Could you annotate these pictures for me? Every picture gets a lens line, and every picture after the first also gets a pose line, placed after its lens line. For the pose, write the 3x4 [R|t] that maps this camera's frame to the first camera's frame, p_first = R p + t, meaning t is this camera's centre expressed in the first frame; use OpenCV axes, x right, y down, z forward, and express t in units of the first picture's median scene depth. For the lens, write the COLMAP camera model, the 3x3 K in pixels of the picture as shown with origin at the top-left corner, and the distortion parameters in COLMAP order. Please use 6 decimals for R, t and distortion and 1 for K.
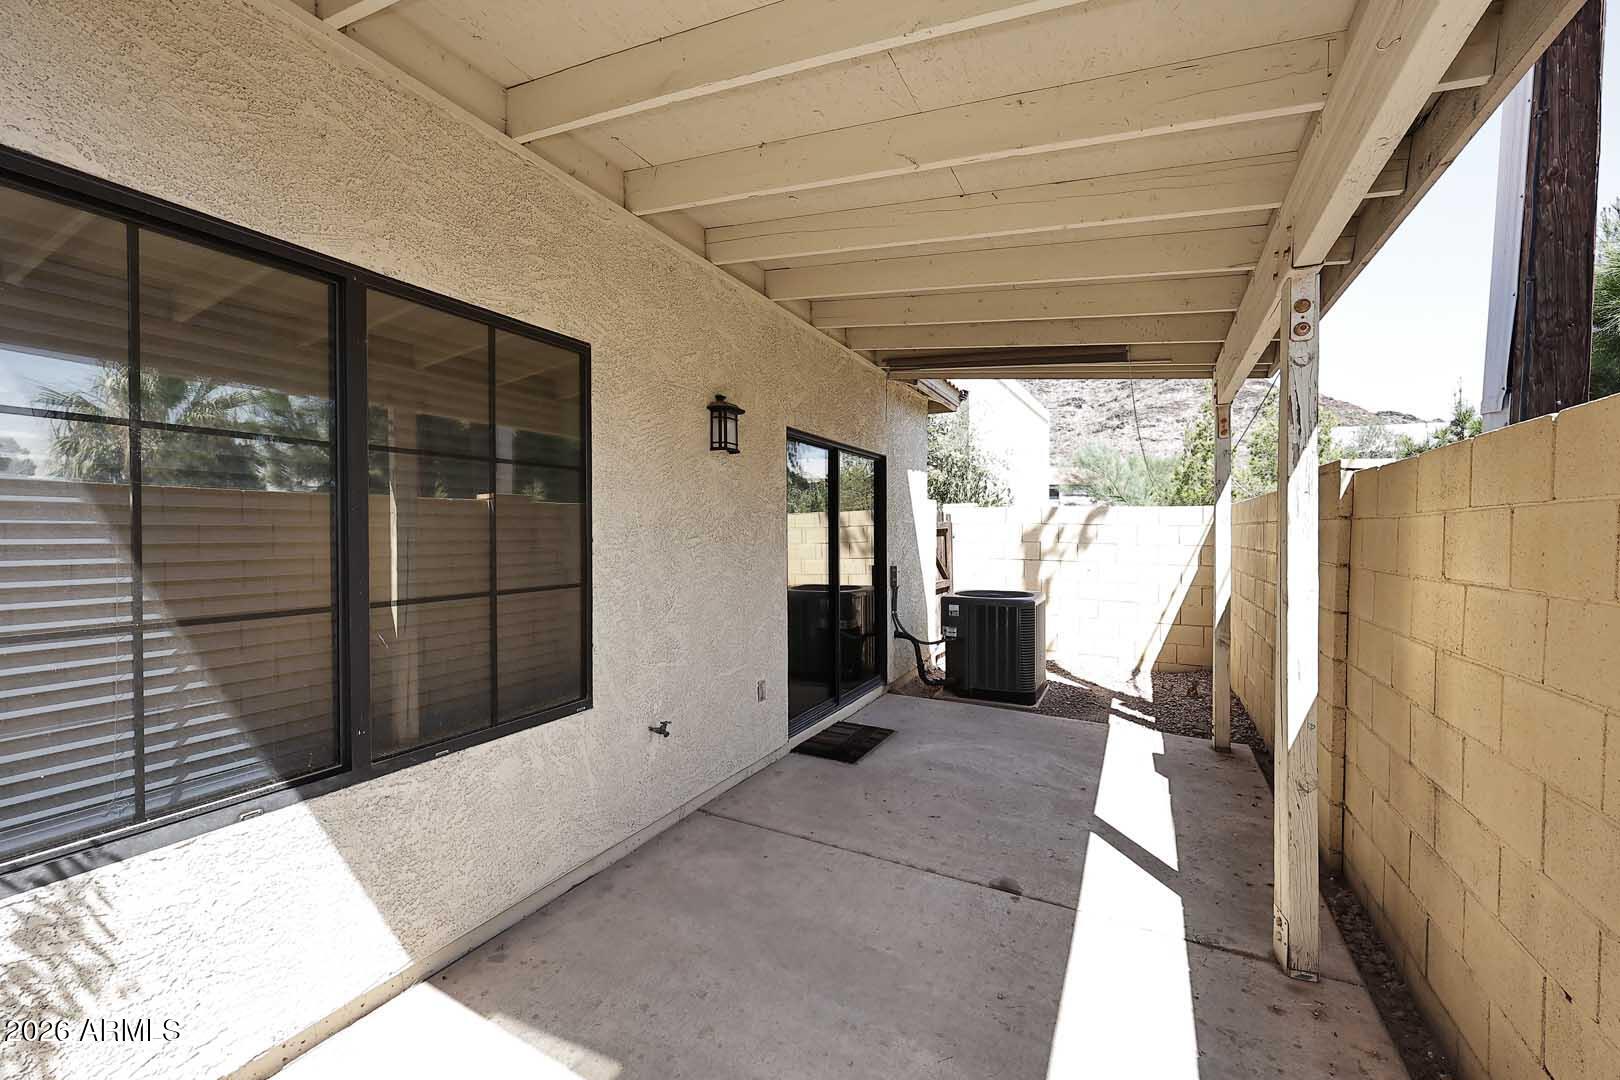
lens RADIAL K [[670.7, 0, 819.1], [0, 670.7, 544.5], [0, 0, 1]] dist [0.001697, 0.000575]
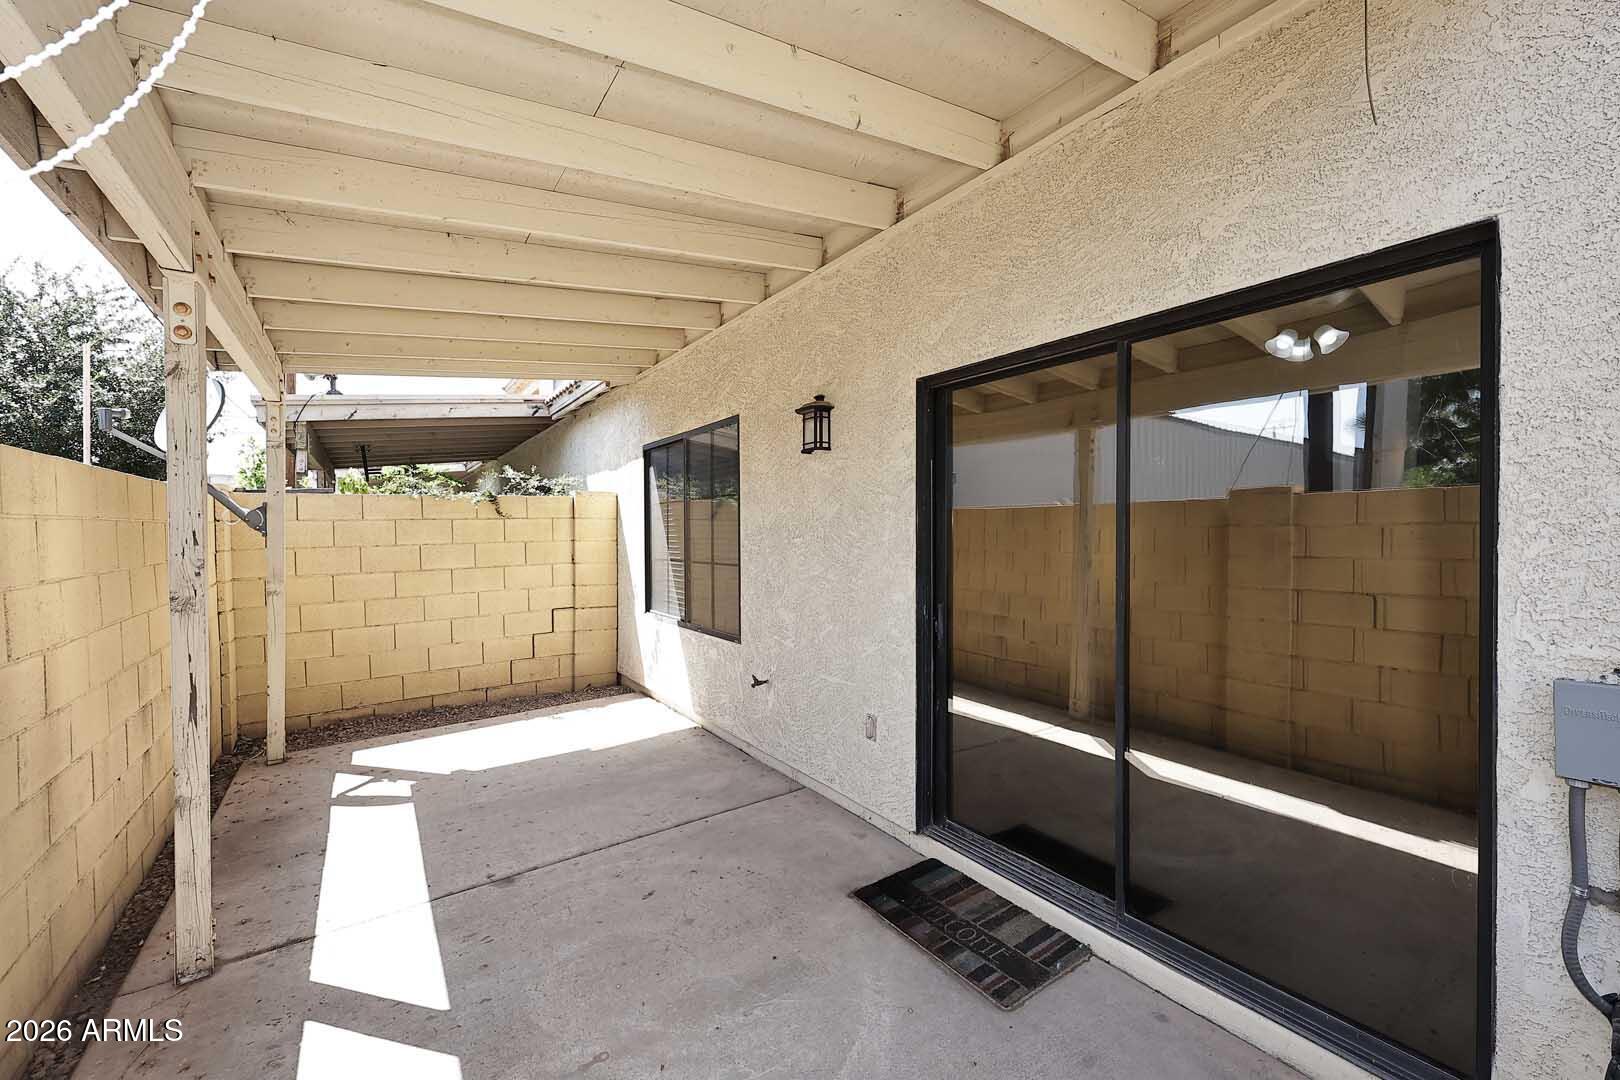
lens RADIAL K [[670.7, 0, 819.1], [0, 670.7, 544.5], [0, 0, 1]] dist [0.001697, 0.000575]
pose [[-0.501837, 0.020619, -0.864717, 0.745667], [-0.009925, 0.999513, 0.029593, -0.031420], [0.864905, 0.023433, -0.501387, 1.559705]]
